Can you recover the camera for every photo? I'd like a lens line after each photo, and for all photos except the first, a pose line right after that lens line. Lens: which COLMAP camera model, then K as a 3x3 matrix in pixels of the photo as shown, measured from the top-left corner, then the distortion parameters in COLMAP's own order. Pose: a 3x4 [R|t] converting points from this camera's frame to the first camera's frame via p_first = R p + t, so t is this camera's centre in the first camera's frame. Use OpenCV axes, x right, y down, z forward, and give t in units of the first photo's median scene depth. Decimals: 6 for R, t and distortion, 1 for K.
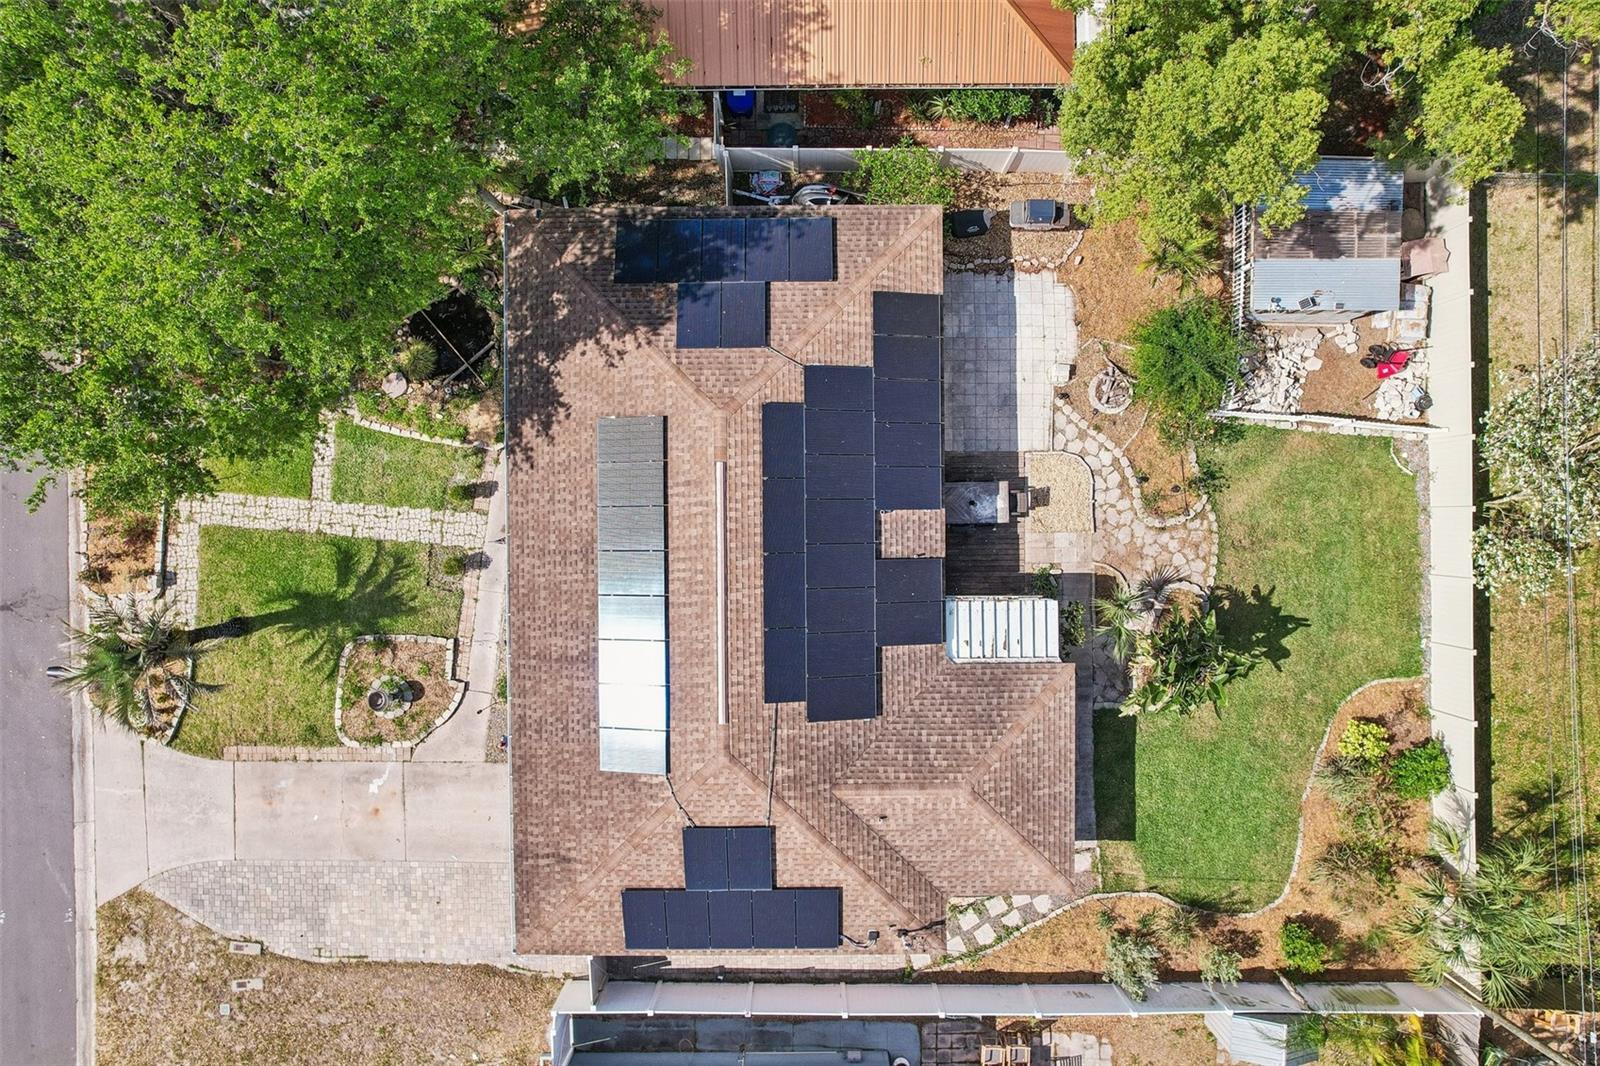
lens RADIAL K [[1056.7, 0, 814.1], [0, 1056.7, 533.7], [0, 0, 1]] dist [-0.061790, 0.059877]
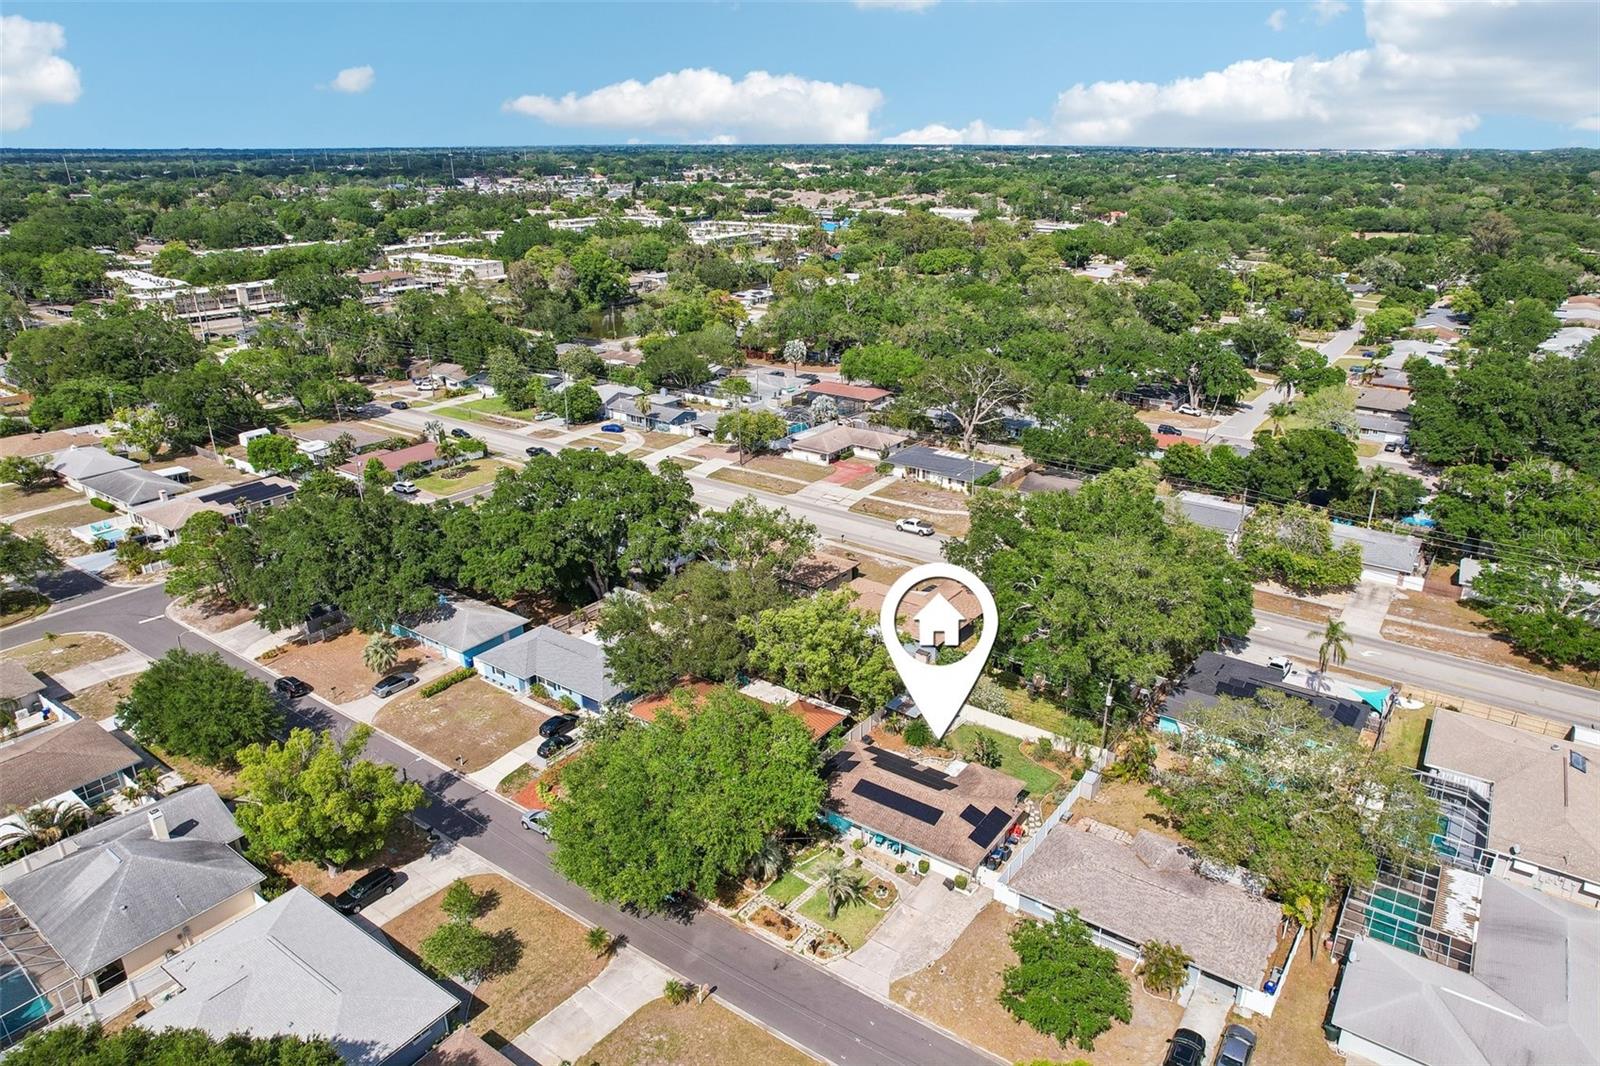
lens RADIAL K [[1020.0, 0, 826.4], [0, 1020.0, 516.8], [0, 0, 1]] dist [-0.052455, 0.042780]
pose [[0.571793, -0.277831, 0.771922, -2.675412], [0.820393, 0.196857, -0.536844, 1.507830], [-0.002806, 0.940243, 0.340492, -1.103282]]
